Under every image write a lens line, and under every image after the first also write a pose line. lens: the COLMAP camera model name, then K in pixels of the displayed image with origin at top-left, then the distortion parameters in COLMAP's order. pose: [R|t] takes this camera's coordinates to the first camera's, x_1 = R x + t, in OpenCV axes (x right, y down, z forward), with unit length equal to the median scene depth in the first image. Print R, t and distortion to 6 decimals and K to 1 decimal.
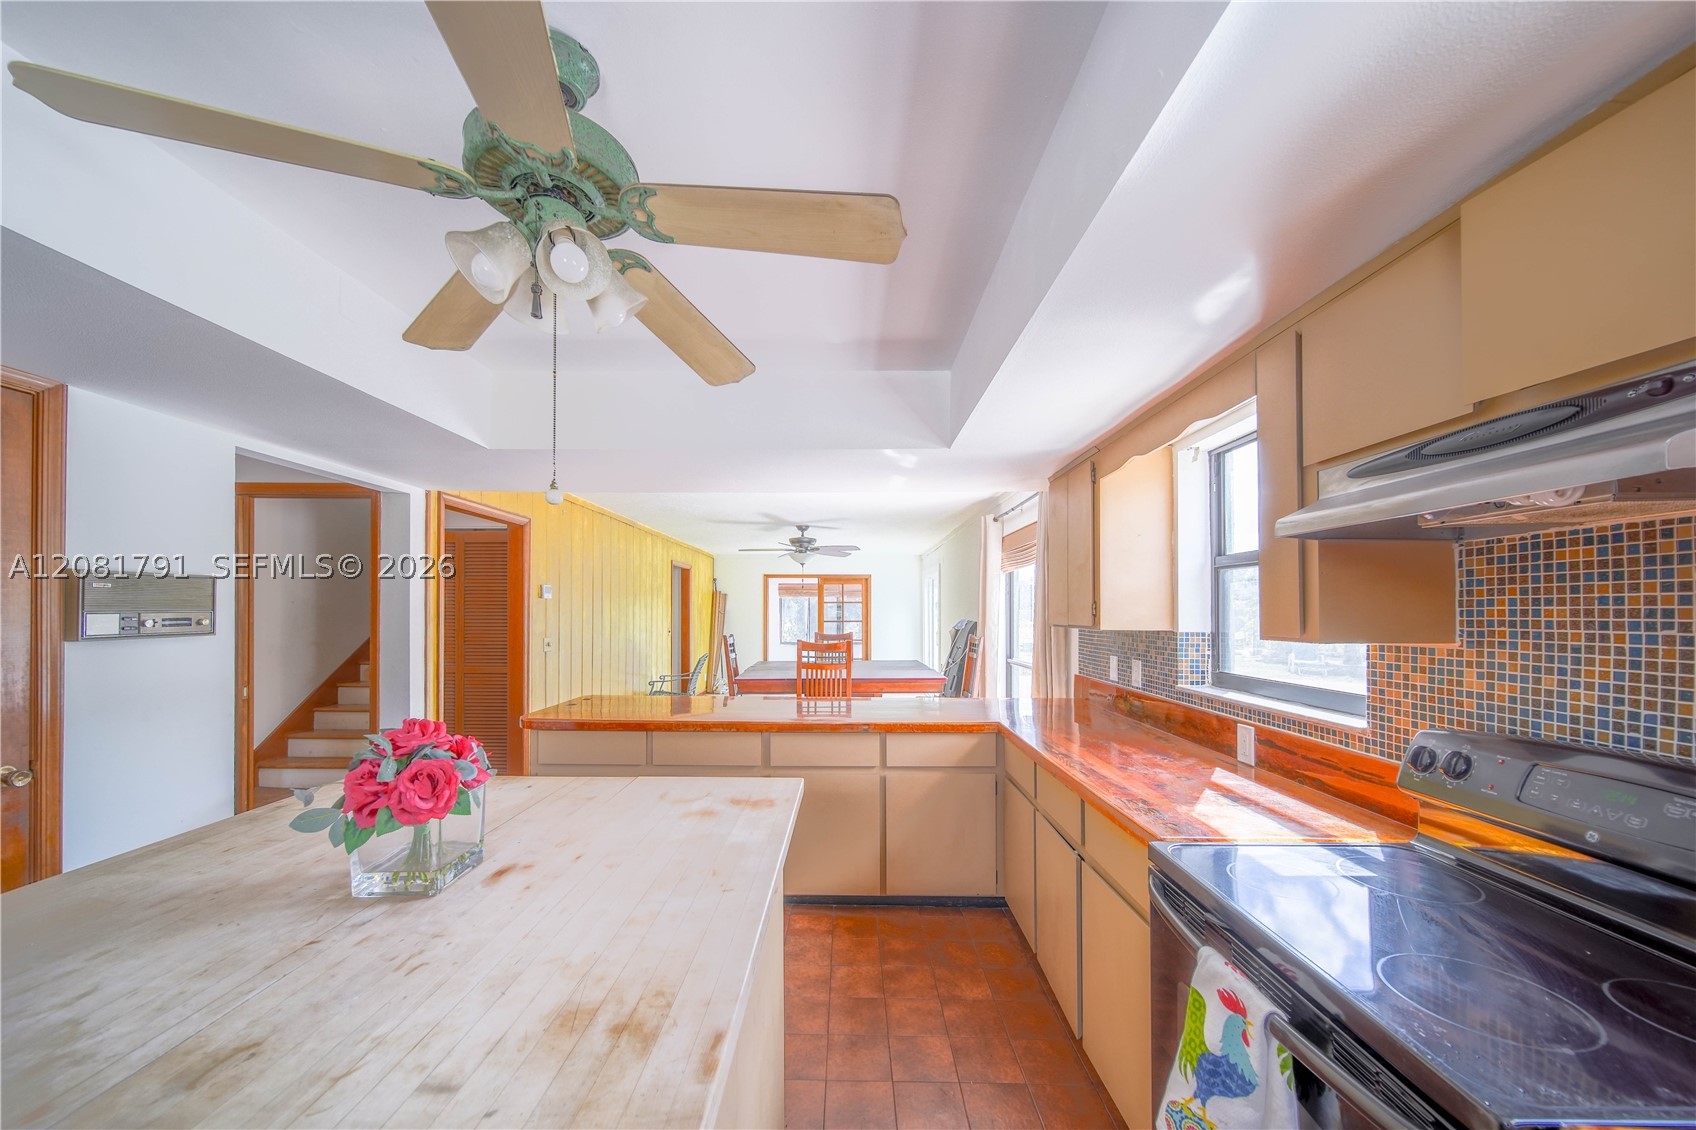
lens RADIAL K [[621.7, 0, 826.7], [0, 621.7, 605.2], [0, 0, 1]] dist [-0.000636, -0.001651]
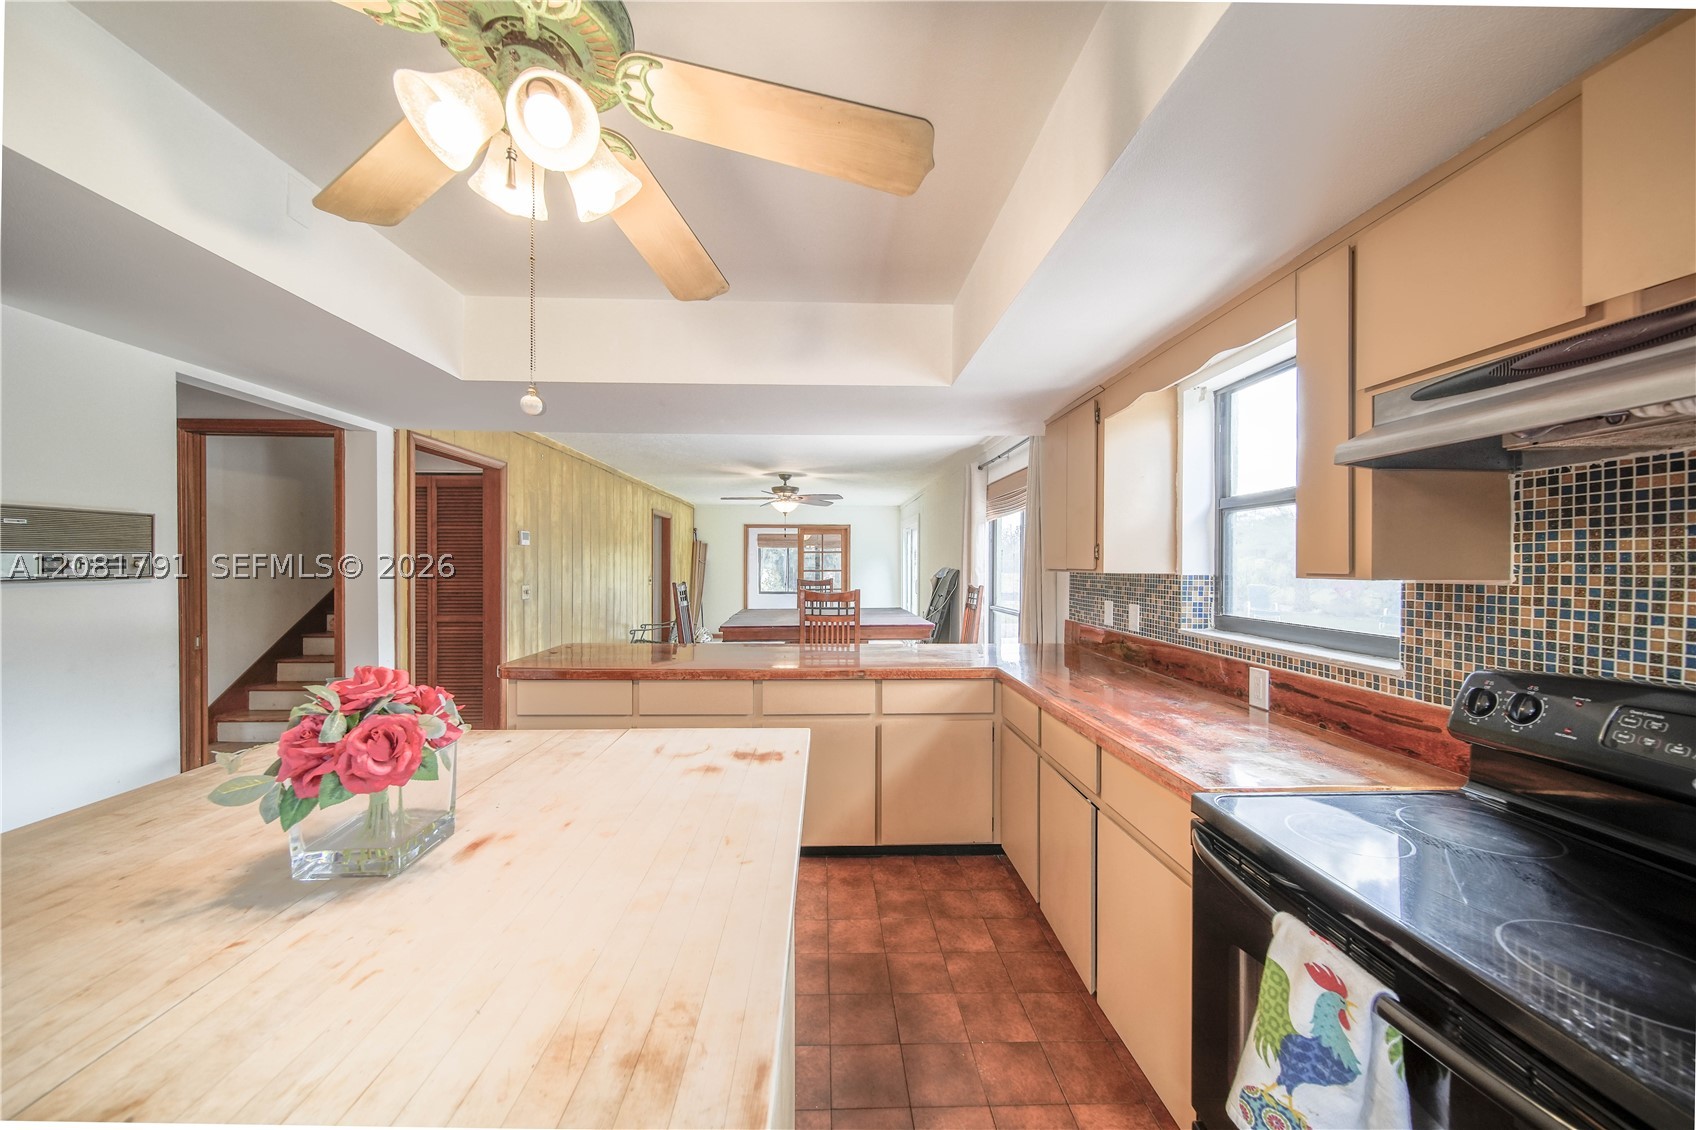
lens RADIAL K [[609.8, 0, 836.6], [0, 609.8, 562.6], [0, 0, 1]] dist [0.000546, -0.002529]
pose [[0.998701, 0.001293, 0.050945, -0.054454], [-0.001902, 0.999927, 0.011924, 0.023026], [-0.050926, -0.012005, 0.998630, 0.108360]]
